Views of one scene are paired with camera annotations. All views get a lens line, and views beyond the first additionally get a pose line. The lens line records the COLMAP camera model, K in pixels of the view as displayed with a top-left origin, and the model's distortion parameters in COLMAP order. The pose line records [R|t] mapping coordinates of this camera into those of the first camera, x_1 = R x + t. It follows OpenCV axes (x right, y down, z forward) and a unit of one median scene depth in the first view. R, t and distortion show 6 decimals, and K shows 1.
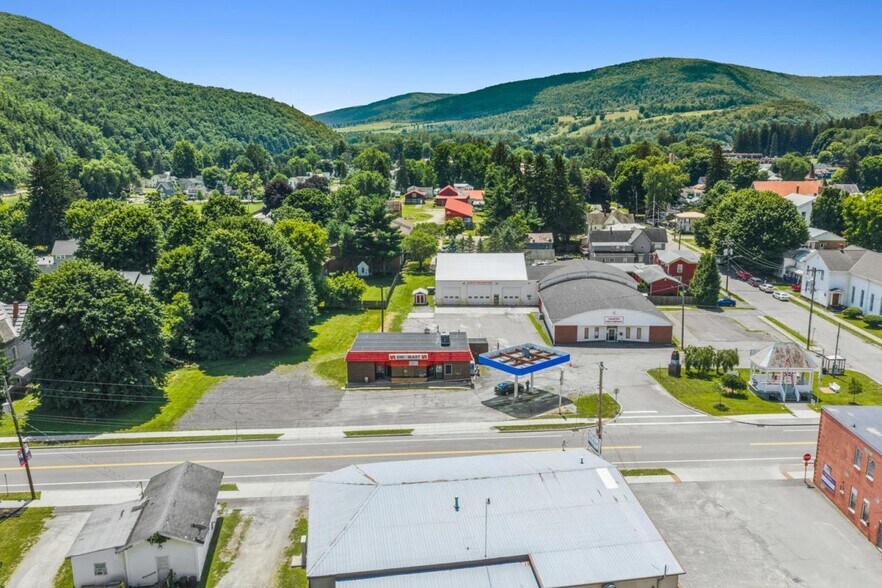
lens RADIAL K [[718.1, 0, 441.6], [0, 718.1, 309.1], [0, 0, 1]] dist [0.033515, -0.000147]
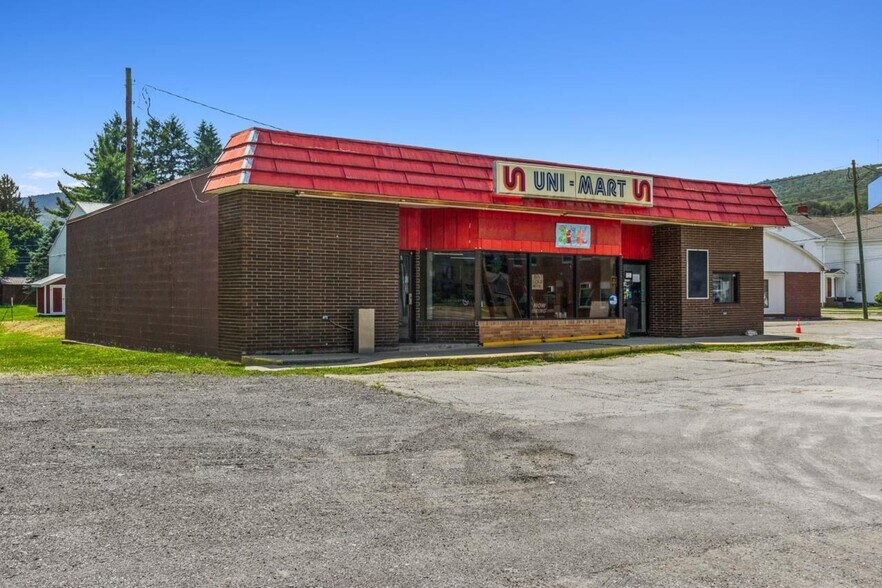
lens RADIAL K [[942.5, 0, 441.0], [0, 942.5, 294.0], [0, 0, 1]] dist [0.015311, 0.001117]
pose [[0.817107, 0.008513, 0.576423, -0.173223], [0.119210, 0.975784, -0.183397, 0.108625], [-0.564025, 0.218571, 0.796306, 0.686872]]
